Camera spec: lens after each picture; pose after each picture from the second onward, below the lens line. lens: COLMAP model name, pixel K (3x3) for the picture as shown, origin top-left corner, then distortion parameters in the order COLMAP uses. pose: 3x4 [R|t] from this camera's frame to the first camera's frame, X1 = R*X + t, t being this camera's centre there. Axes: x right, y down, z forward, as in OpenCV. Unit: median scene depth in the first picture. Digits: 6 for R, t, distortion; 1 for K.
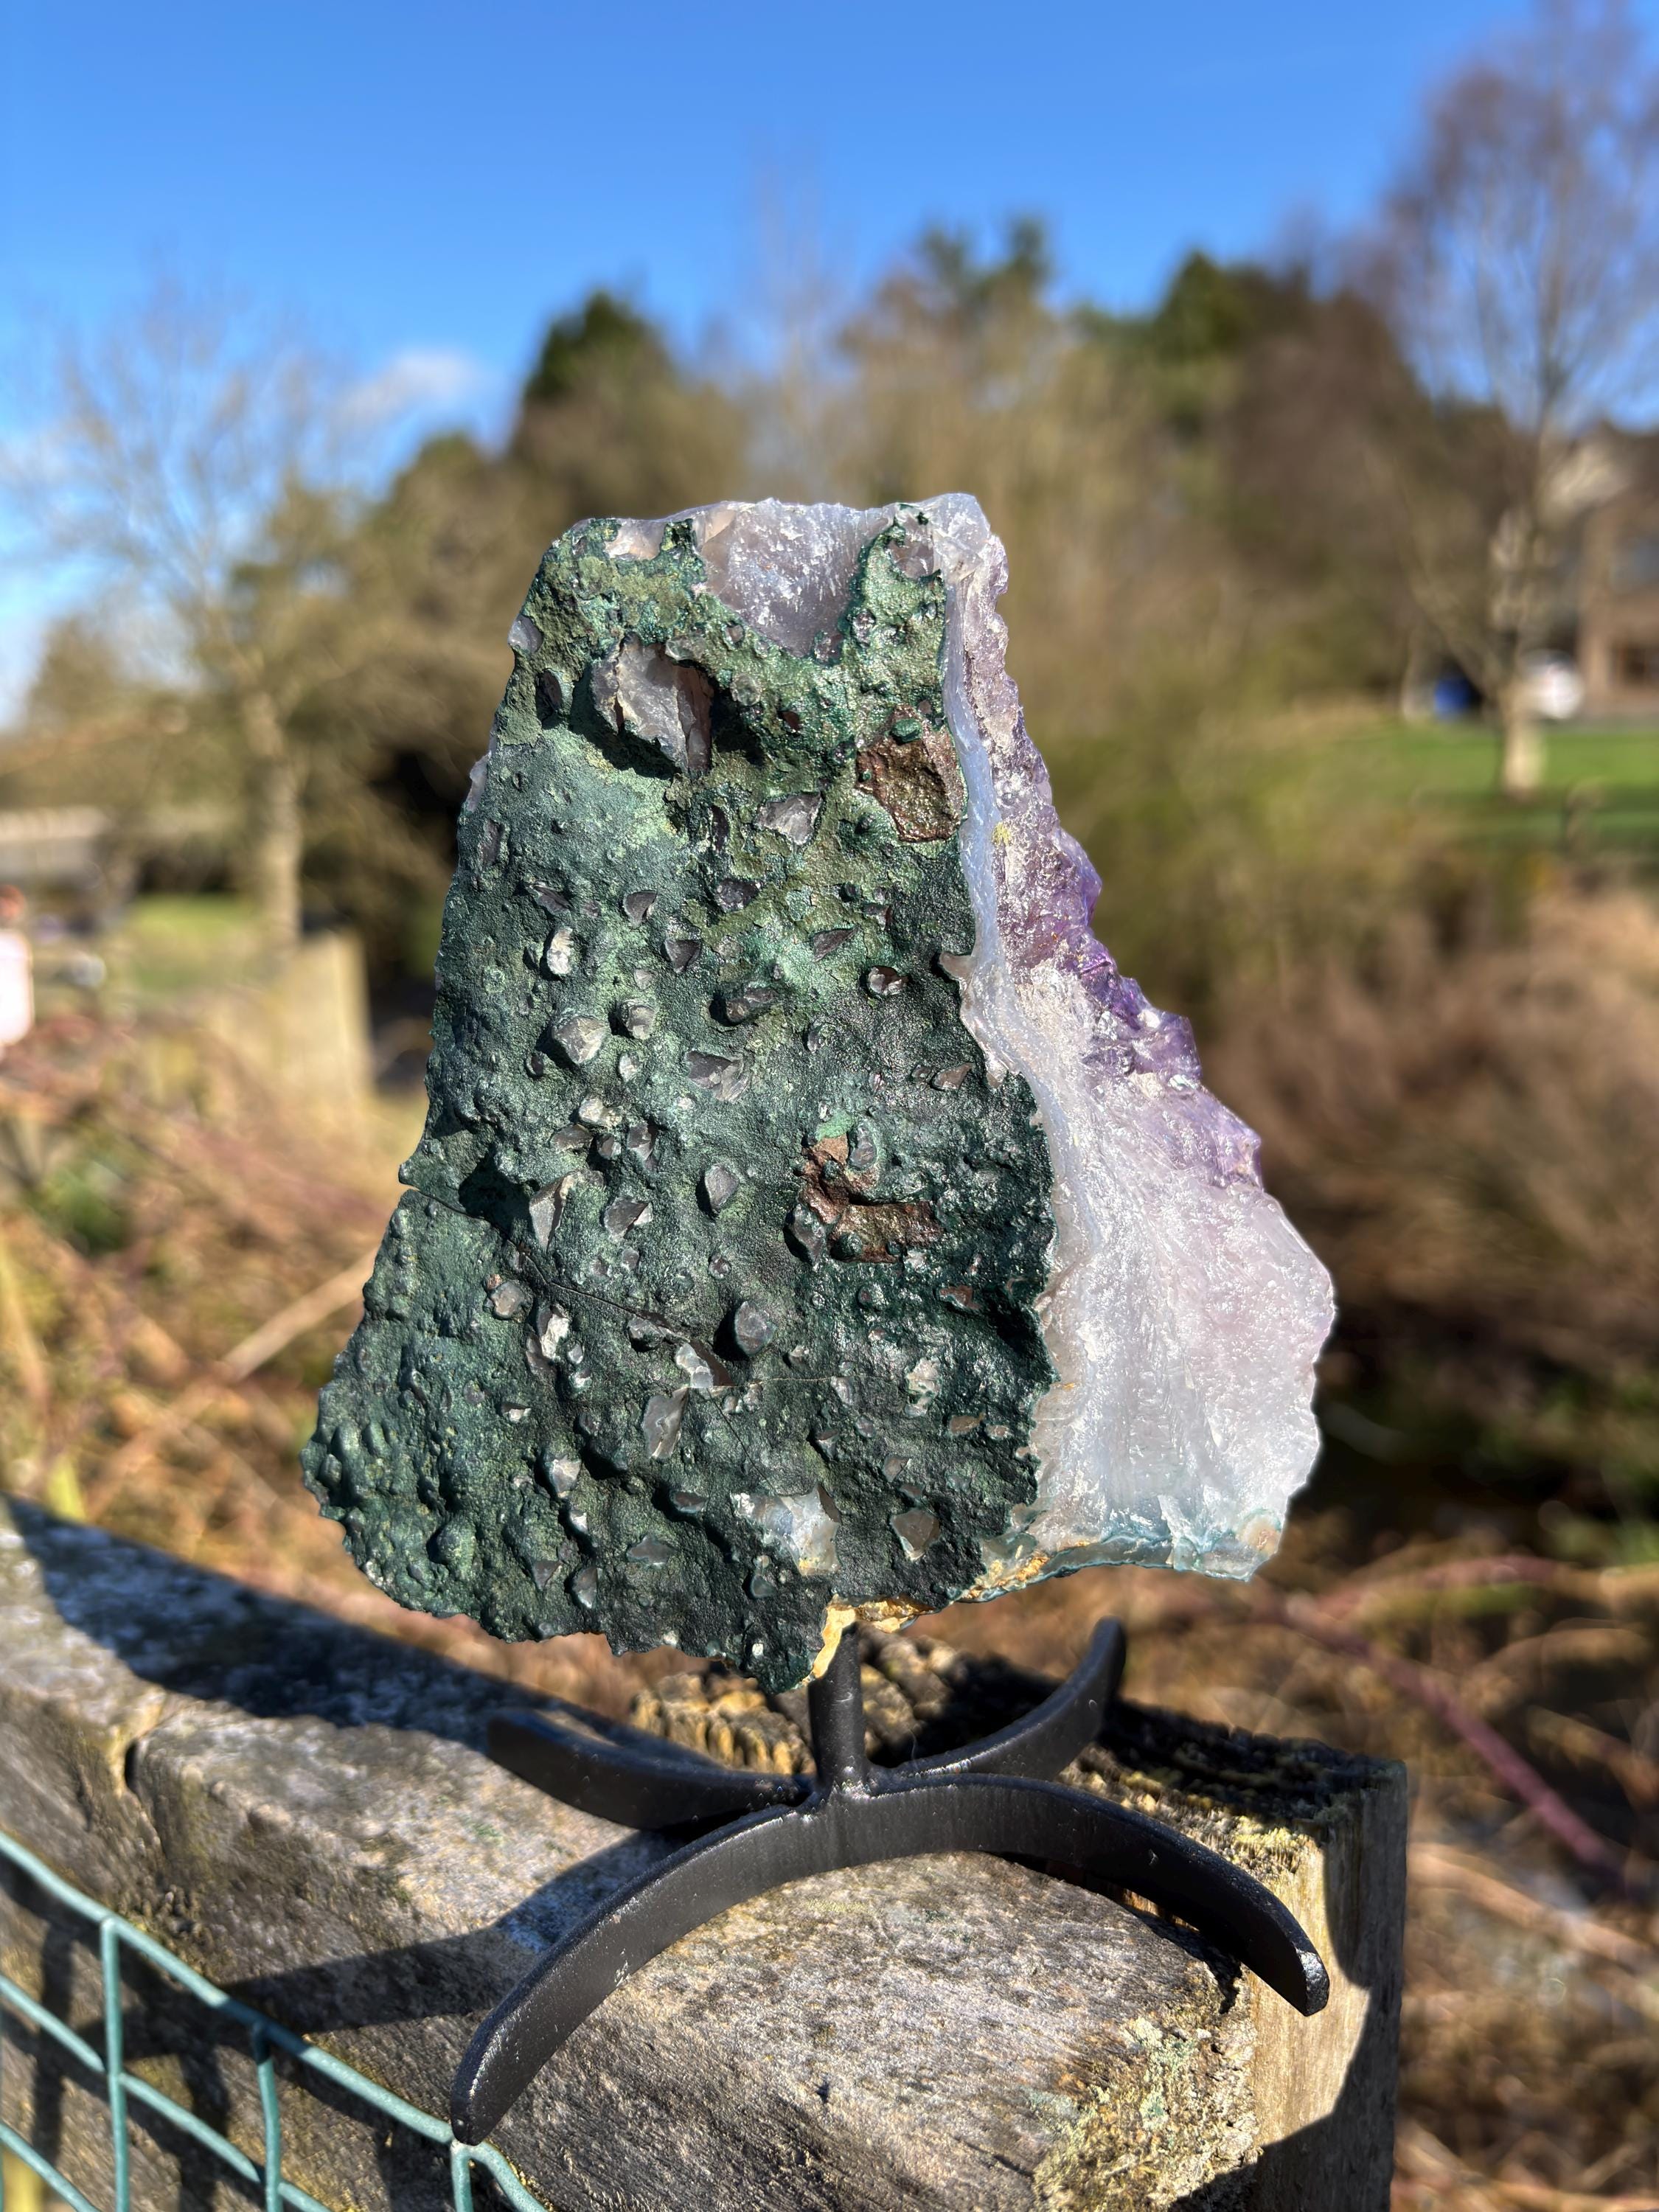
lens RADIAL K [[1783.7, 0, 838.8], [0, 1783.7, 1122.9], [0, 0, 1]] dist [-0.020037, -0.005277]
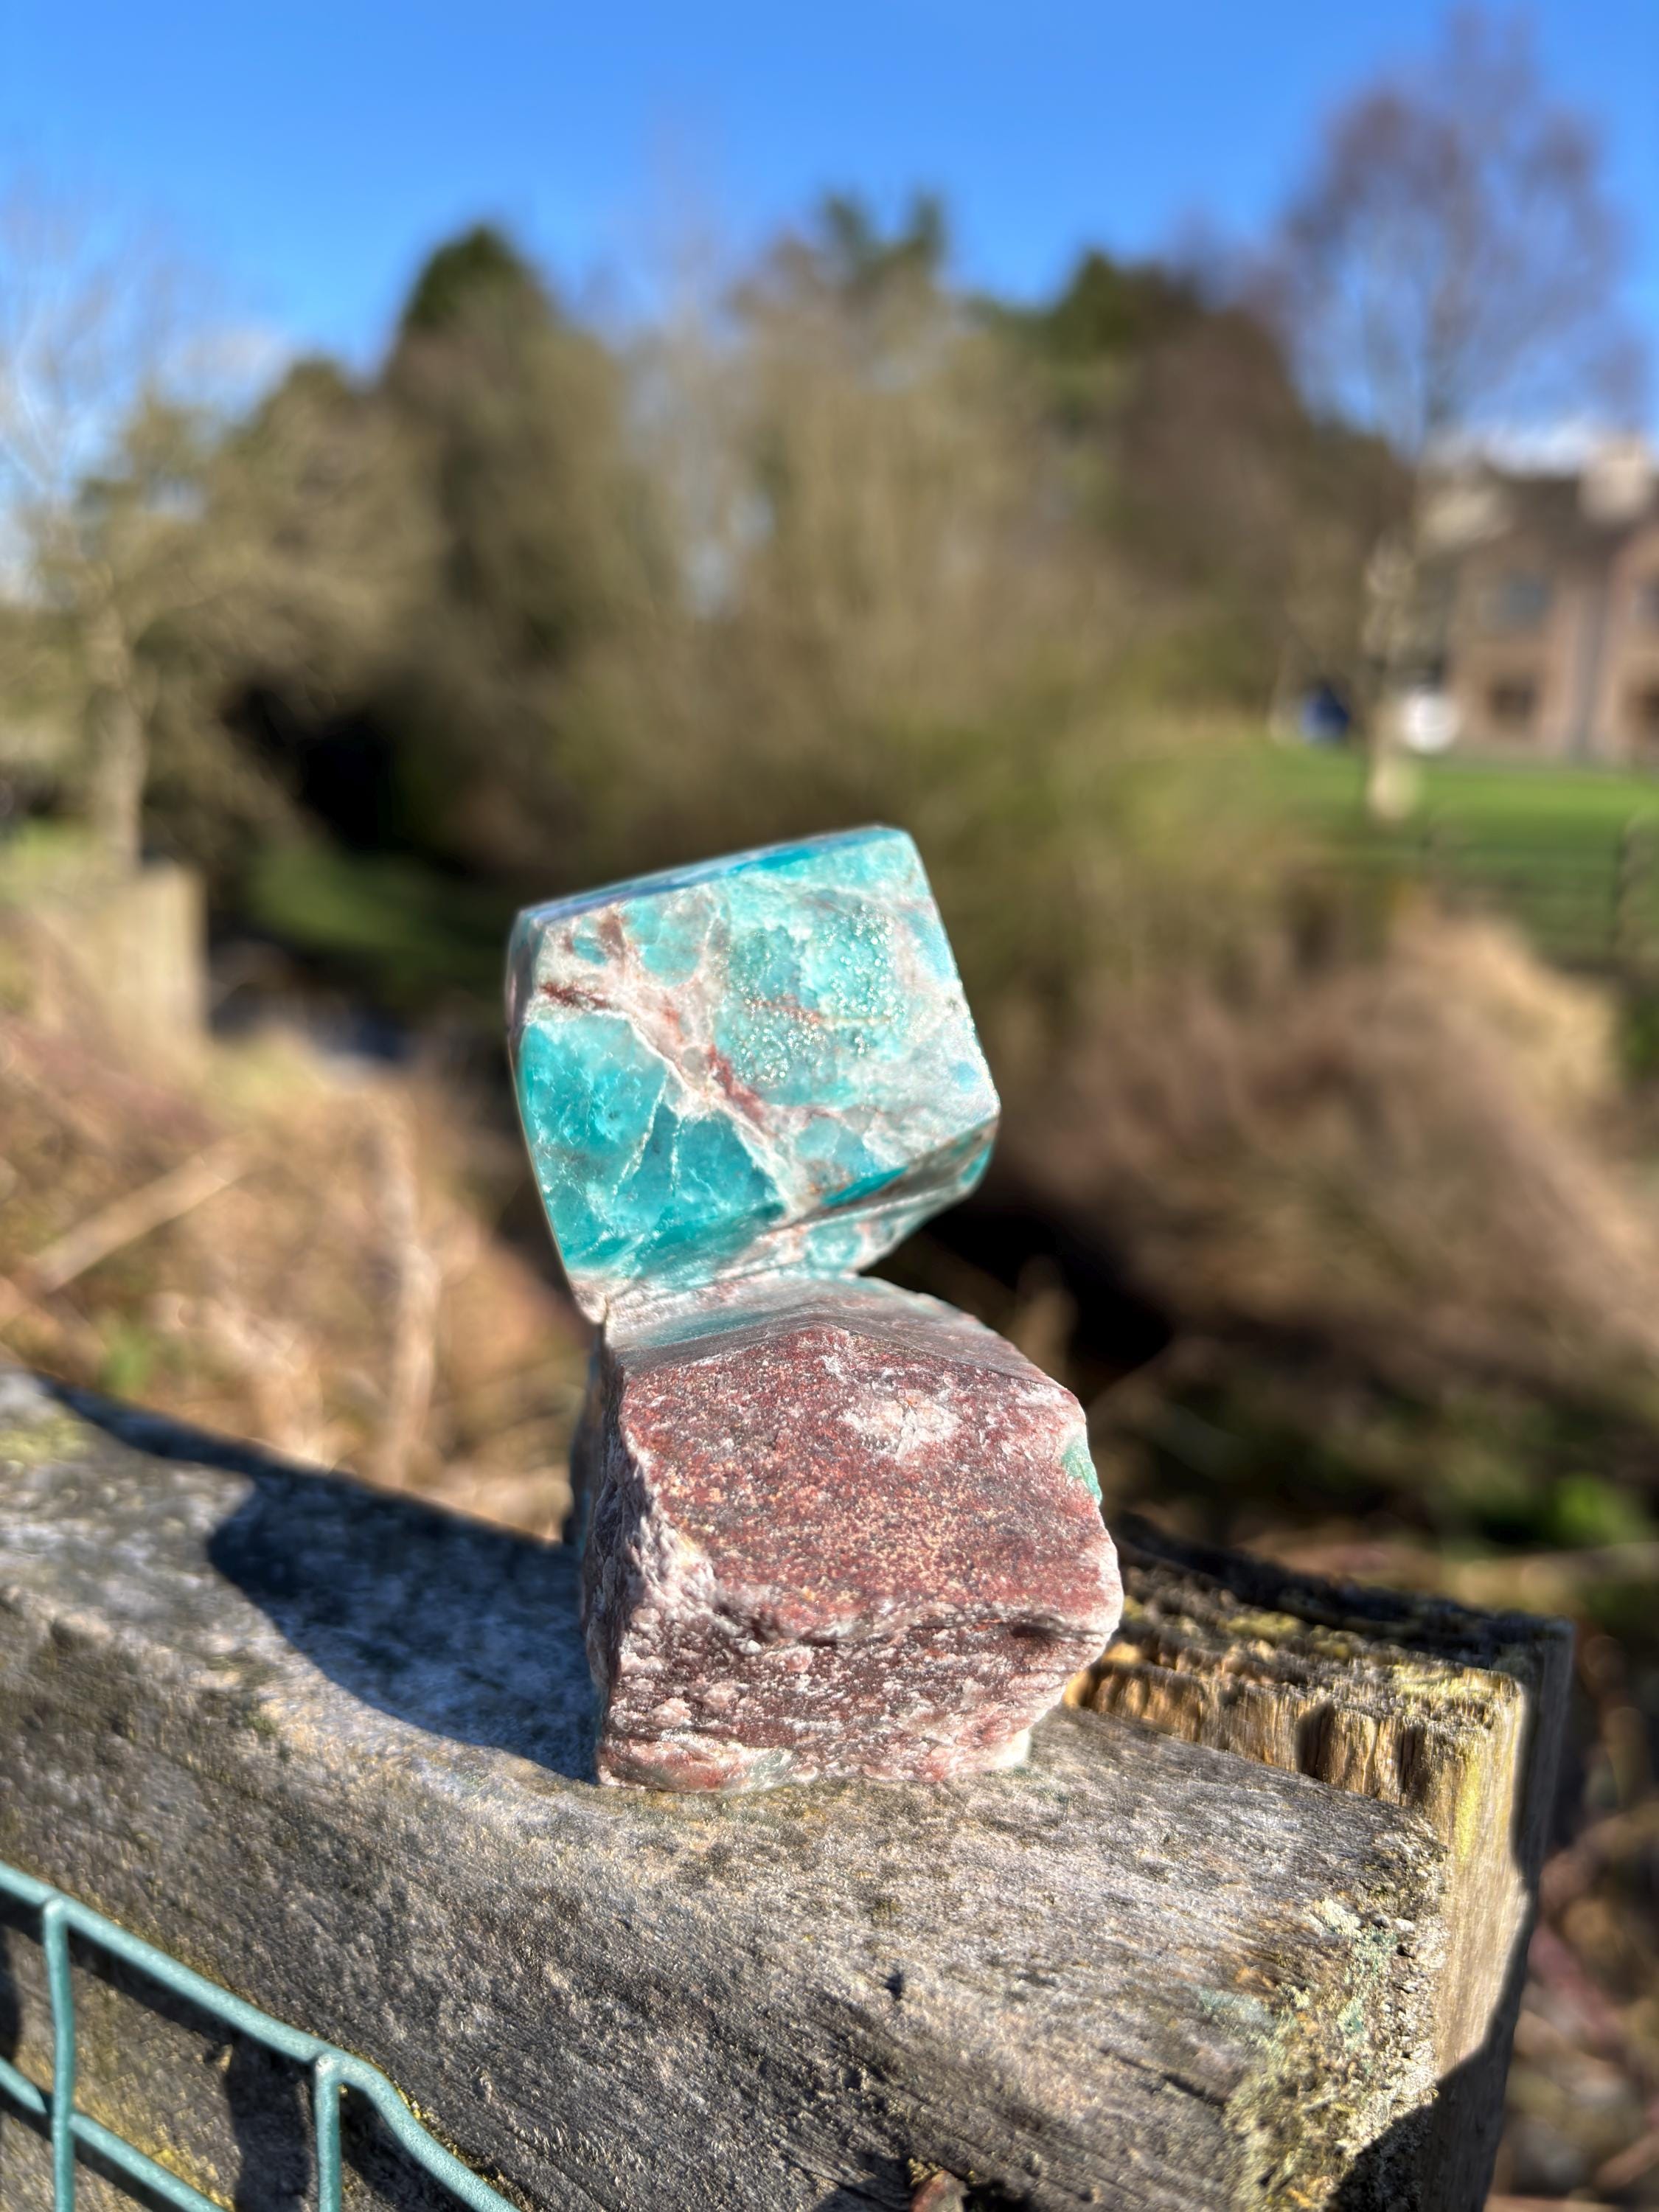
lens RADIAL K [[1814.7, 0, 795.0], [0, 1814.7, 1159.8], [0, 0, 1]] dist [-0.073876, 0.068337]
pose [[0.995758, 0.062109, 0.067883, -0.096128], [-0.063796, 0.997699, 0.022969, 0.176281], [-0.066301, -0.027202, 0.997429, 0.261018]]
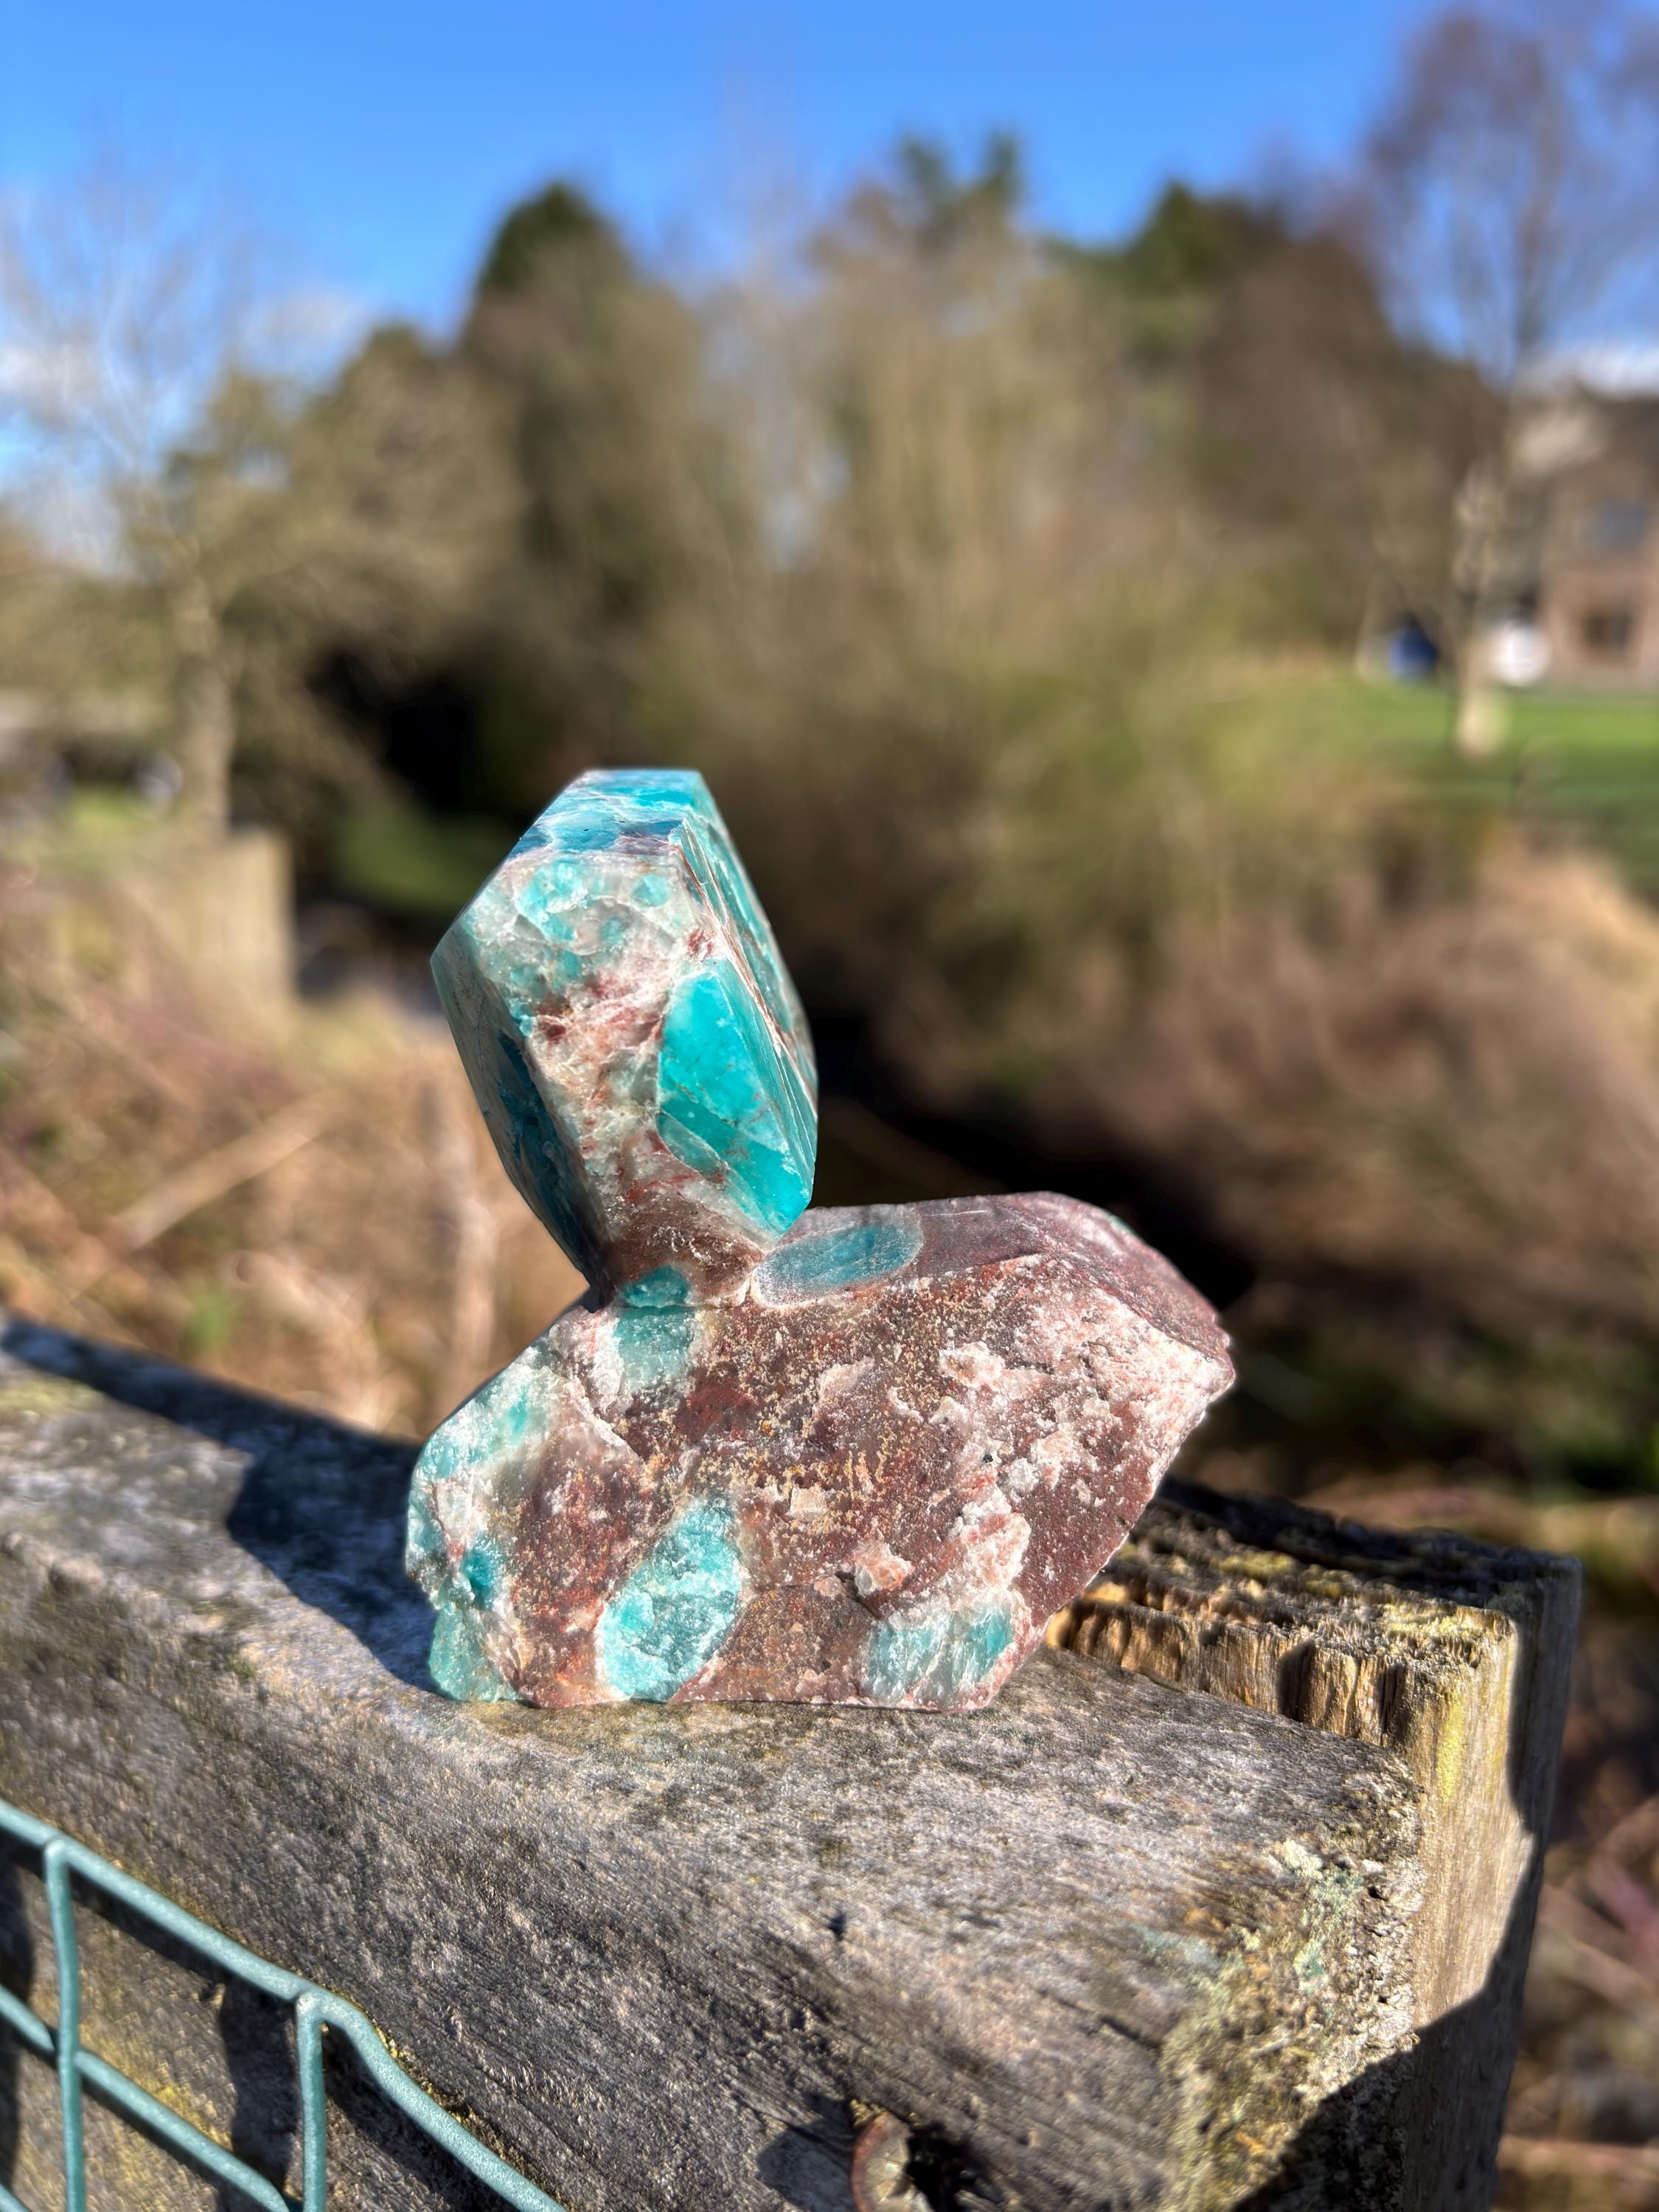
lens RADIAL K [[1814.7, 0, 804.1], [0, 1814.7, 1141.5], [0, 0, 1]] dist [-0.073876, 0.068337]
pose [[0.998708, 0.044966, 0.023677, -0.042796], [-0.045914, 0.998096, 0.041175, 0.181245], [-0.021781, -0.042209, 0.998871, 0.269135]]
